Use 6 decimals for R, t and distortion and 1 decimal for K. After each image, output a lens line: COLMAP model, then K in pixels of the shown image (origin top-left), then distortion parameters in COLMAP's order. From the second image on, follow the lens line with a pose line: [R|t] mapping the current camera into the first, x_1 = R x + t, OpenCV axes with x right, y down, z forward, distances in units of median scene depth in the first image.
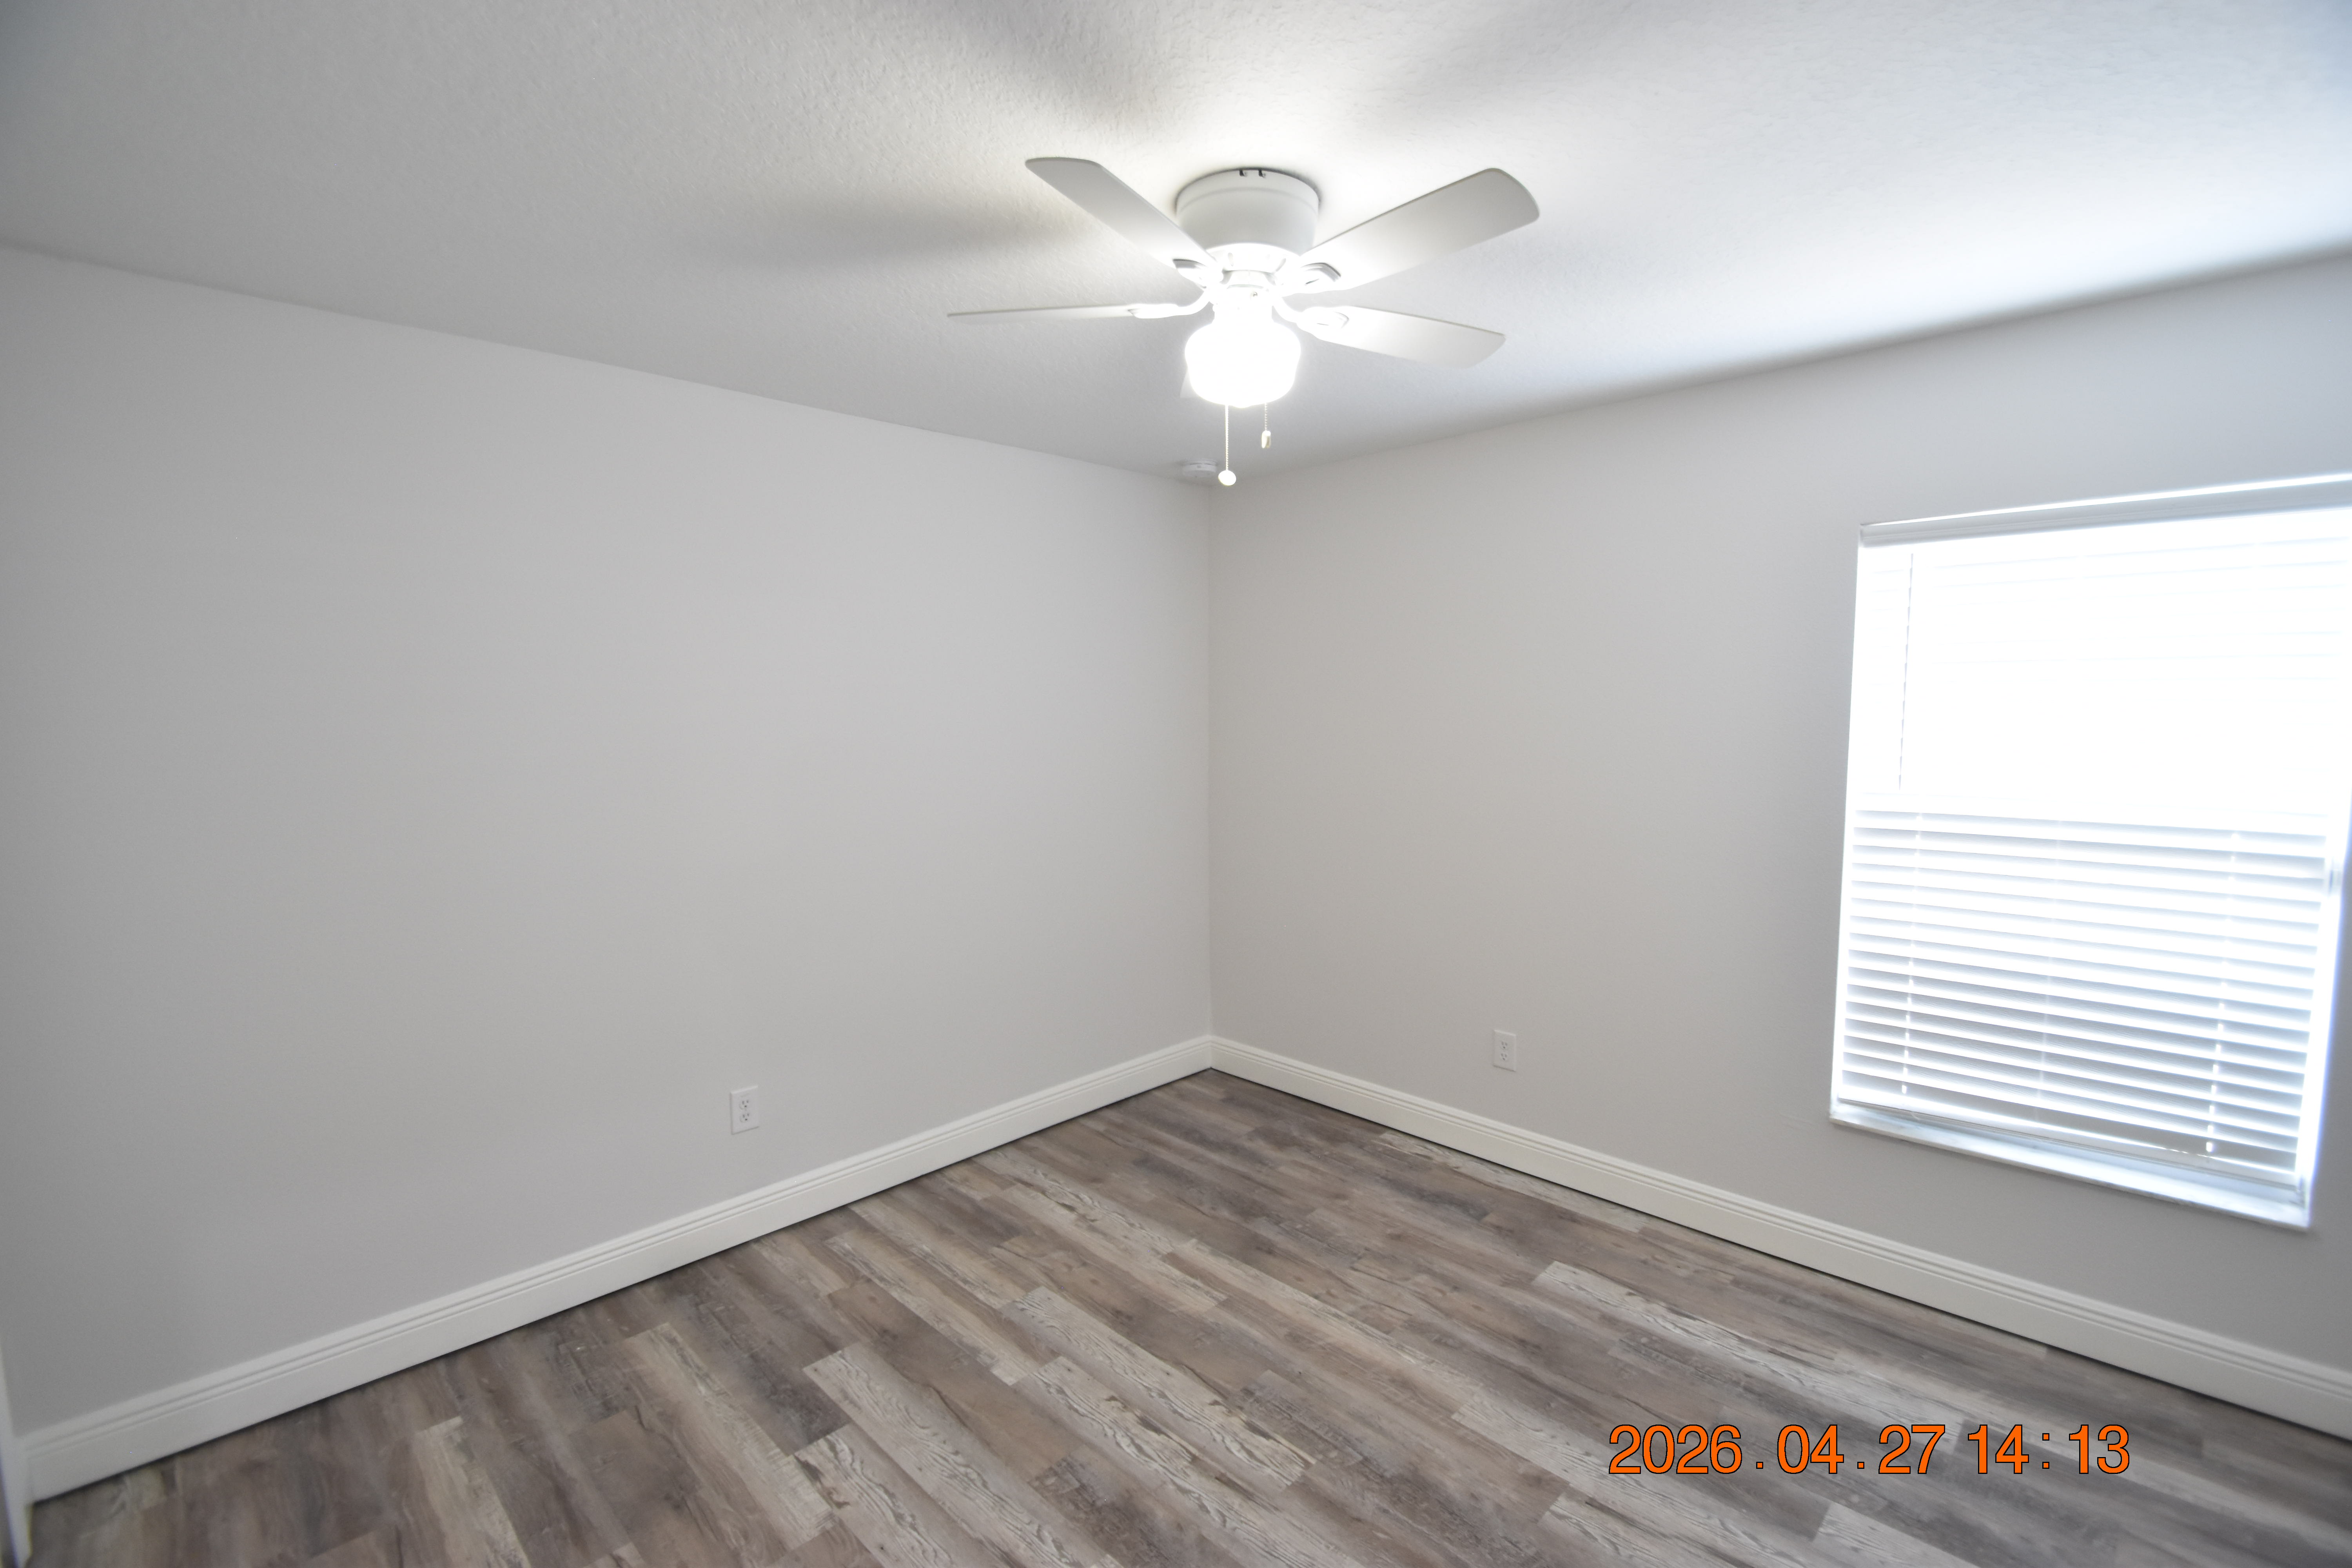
lens RADIAL K [[1026.6, 0, 1177.1], [0, 1026.6, 766.5], [0, 0, 1]] dist [0.009008, -0.013561]
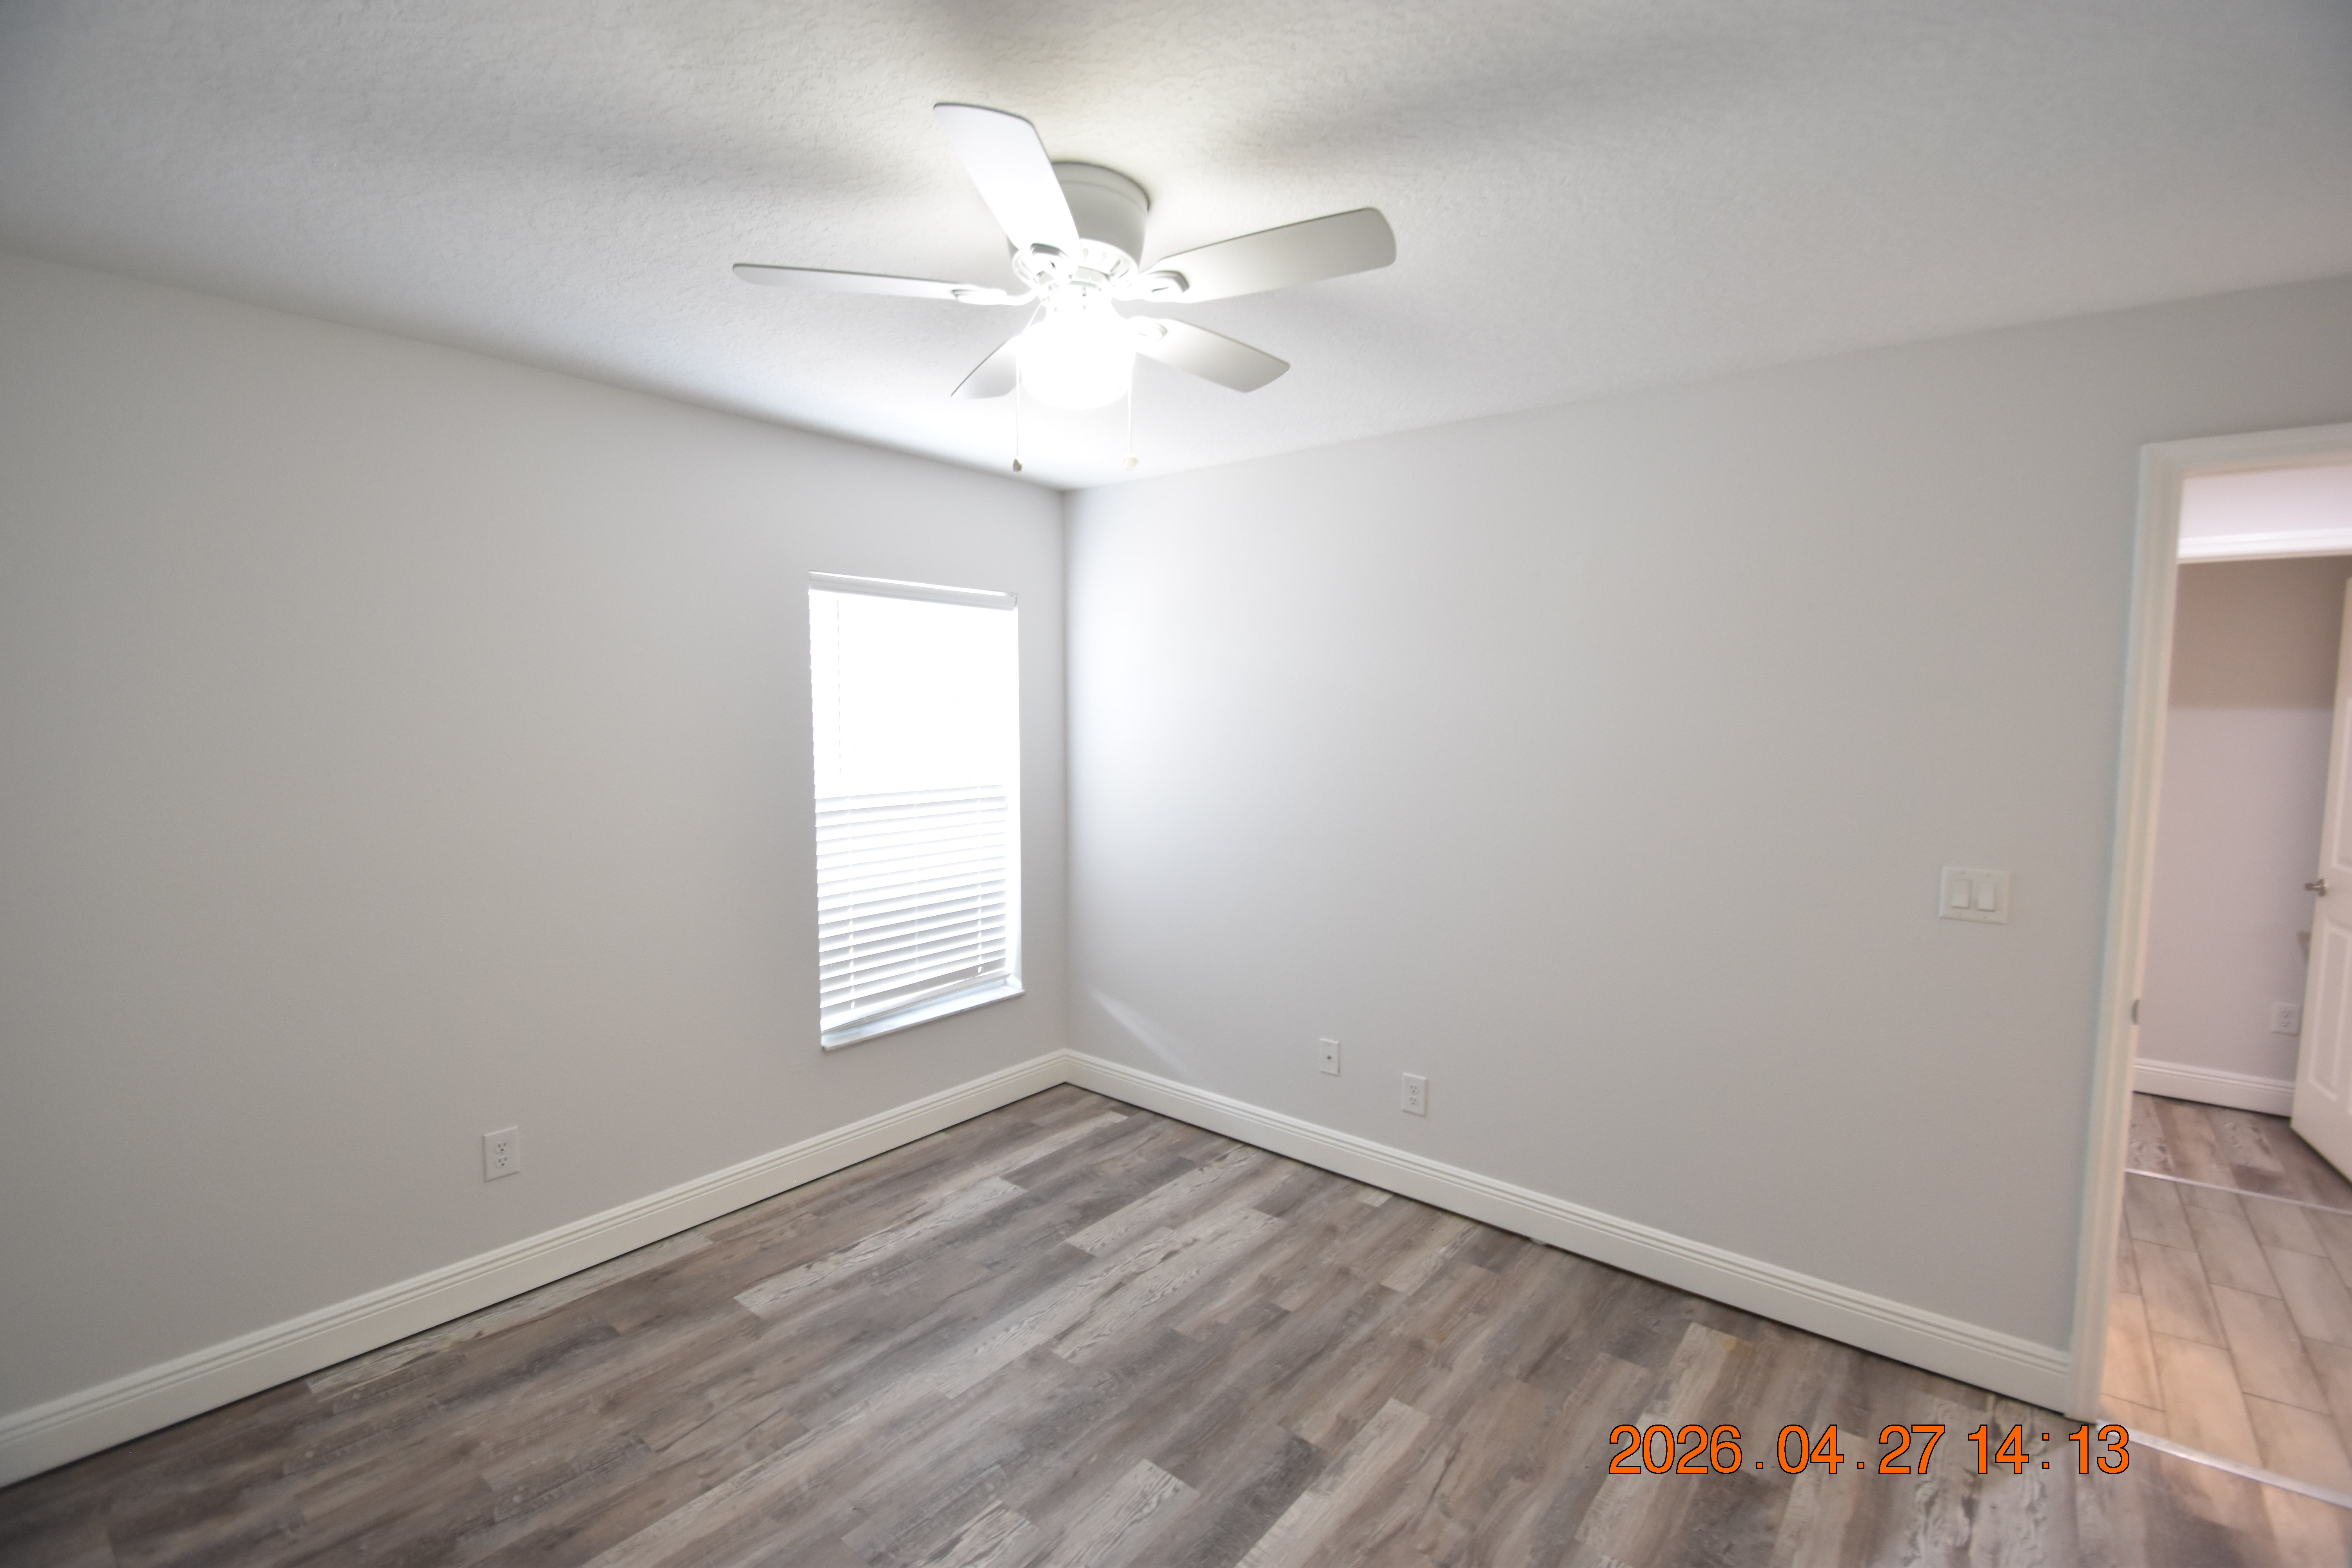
lens RADIAL K [[1026.6, 0, 1169.2], [0, 1026.6, 772.2], [0, 0, 1]] dist [0.009008, -0.013561]
pose [[-0.098464, -0.053289, 0.993713, -0.664135], [0.056387, 0.996662, 0.059034, -0.041730], [-0.993542, 0.061845, -0.095130, 0.740062]]
